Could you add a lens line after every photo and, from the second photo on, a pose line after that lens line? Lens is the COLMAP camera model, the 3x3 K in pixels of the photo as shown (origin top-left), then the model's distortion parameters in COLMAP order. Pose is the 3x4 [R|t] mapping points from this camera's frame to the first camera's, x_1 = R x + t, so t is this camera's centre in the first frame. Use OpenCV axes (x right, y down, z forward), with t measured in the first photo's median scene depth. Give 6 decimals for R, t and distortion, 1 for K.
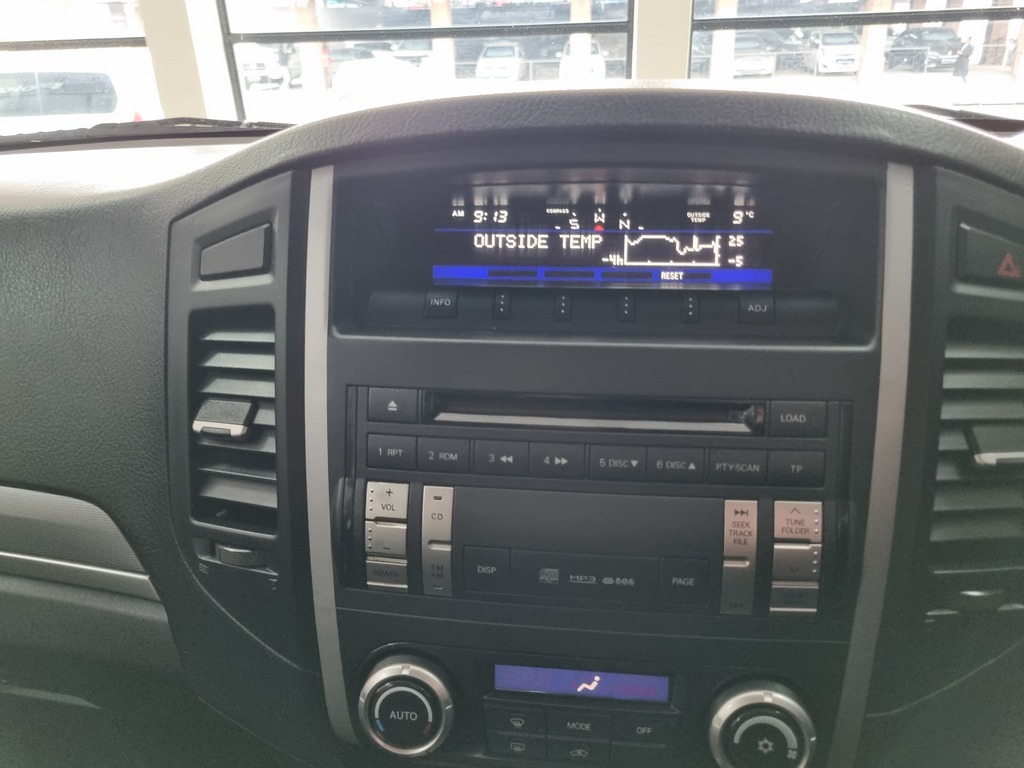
lens RADIAL K [[795.3, 0, 512.0], [0, 795.3, 384.0], [0, 0, 1]] dist [0.023385, -0.006496]
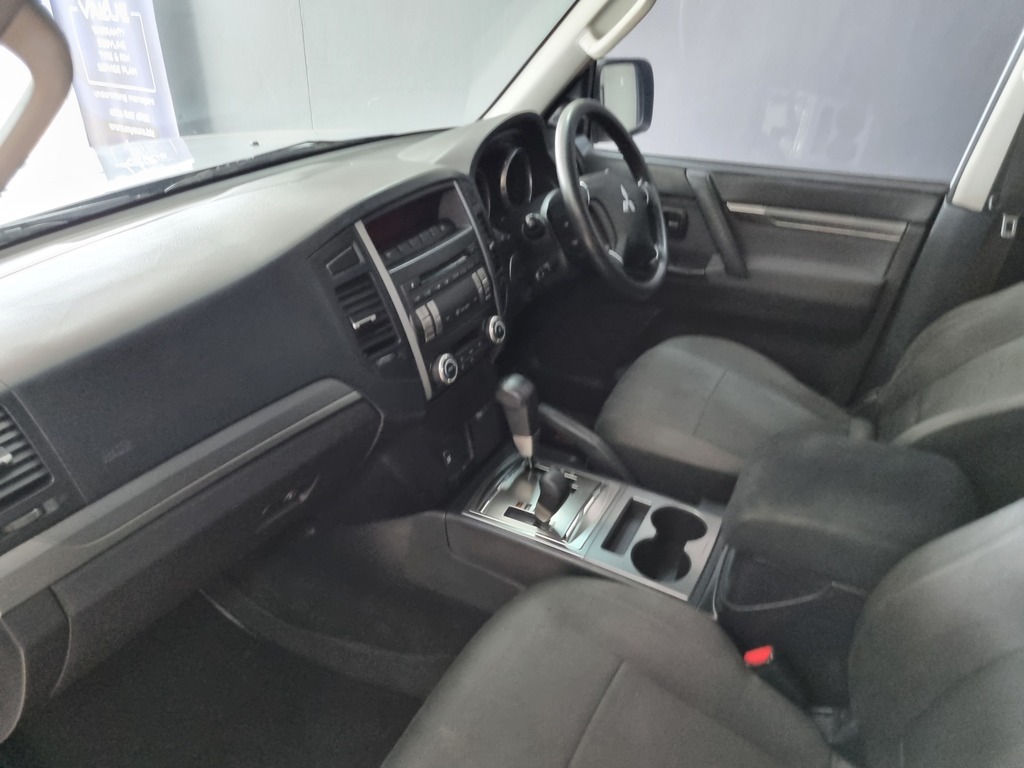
lens RADIAL K [[771.1, 0, 512.0], [0, 771.1, 384.0], [0, 0, 1]] dist [0.035479, -0.011094]
pose [[0.326404, -0.423058, 0.845271, -2.855389], [0.386798, 0.875729, 0.288939, -0.371694], [-0.862466, 0.232638, 0.449479, -0.669346]]
